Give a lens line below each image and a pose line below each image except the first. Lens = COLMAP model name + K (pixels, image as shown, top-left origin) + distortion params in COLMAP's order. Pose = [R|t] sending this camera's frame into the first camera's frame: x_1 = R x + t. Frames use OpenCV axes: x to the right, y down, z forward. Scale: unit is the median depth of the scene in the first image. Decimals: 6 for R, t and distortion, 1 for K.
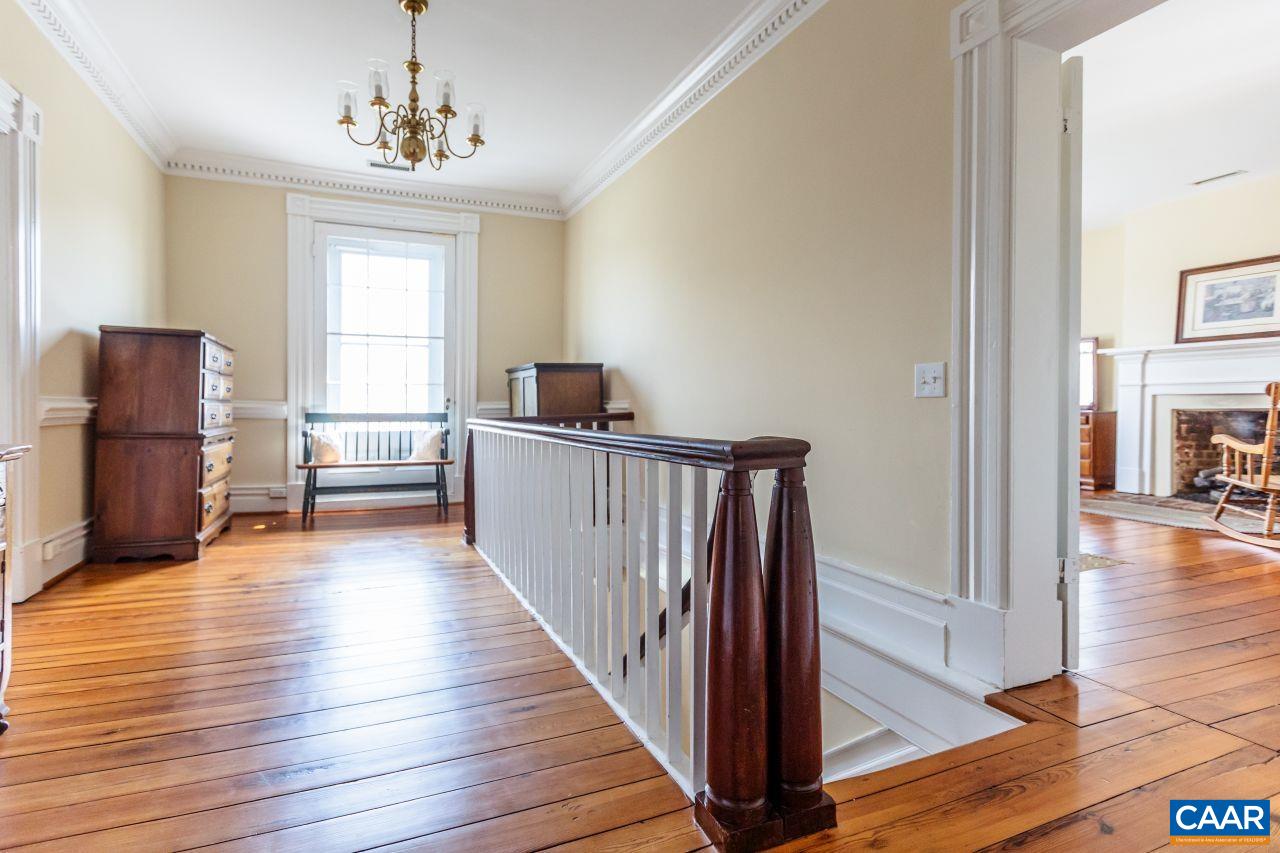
lens RADIAL K [[628.3, 0, 642.8], [0, 628.3, 414.4], [0, 0, 1]] dist [-0.001927, -0.001131]
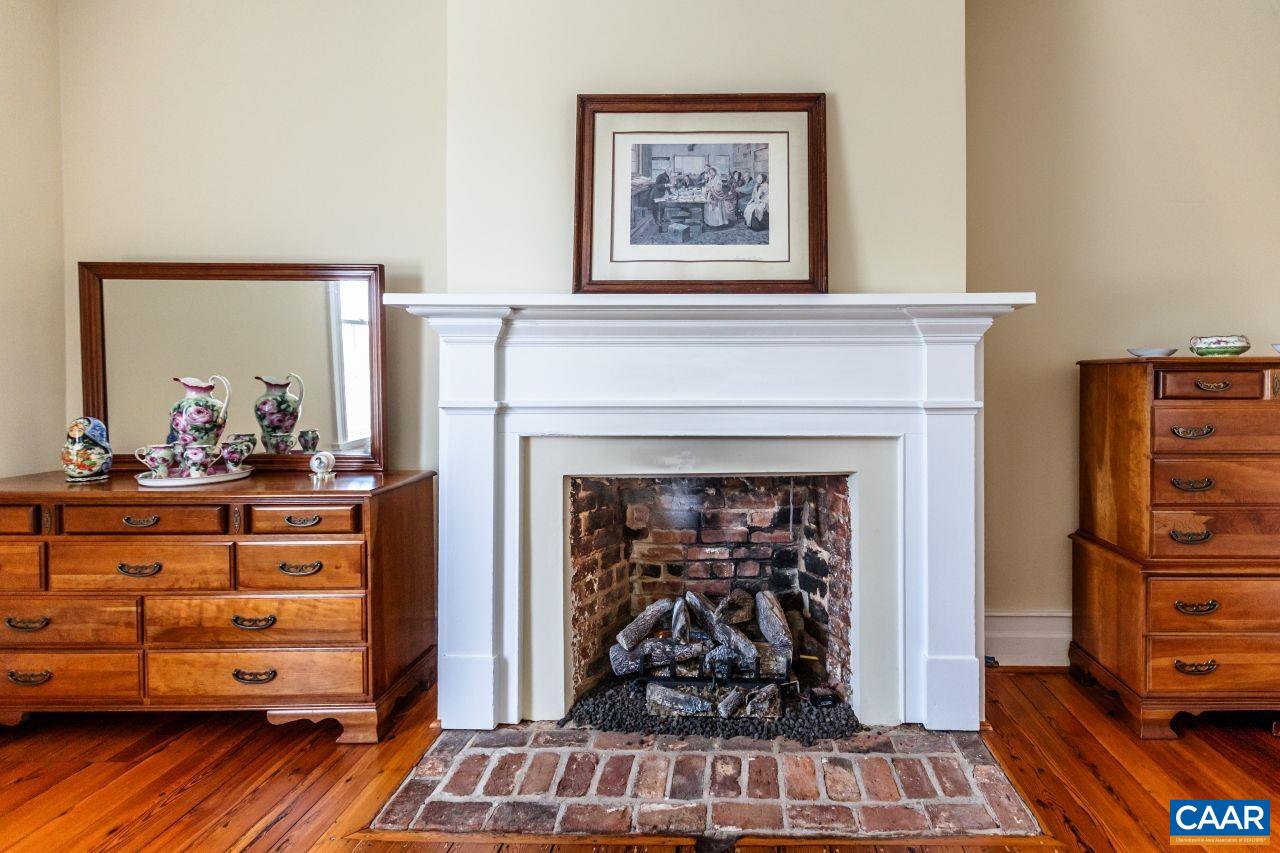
lens RADIAL K [[628.3, 0, 642.8], [0, 628.3, 414.4], [0, 0, 1]] dist [-0.001927, -0.001131]
pose [[0.539581, -0.021606, 0.841656, 0.562792], [0.006439, 0.999747, 0.021537, -0.051546], [-0.841909, -0.006202, 0.539584, 0.765824]]
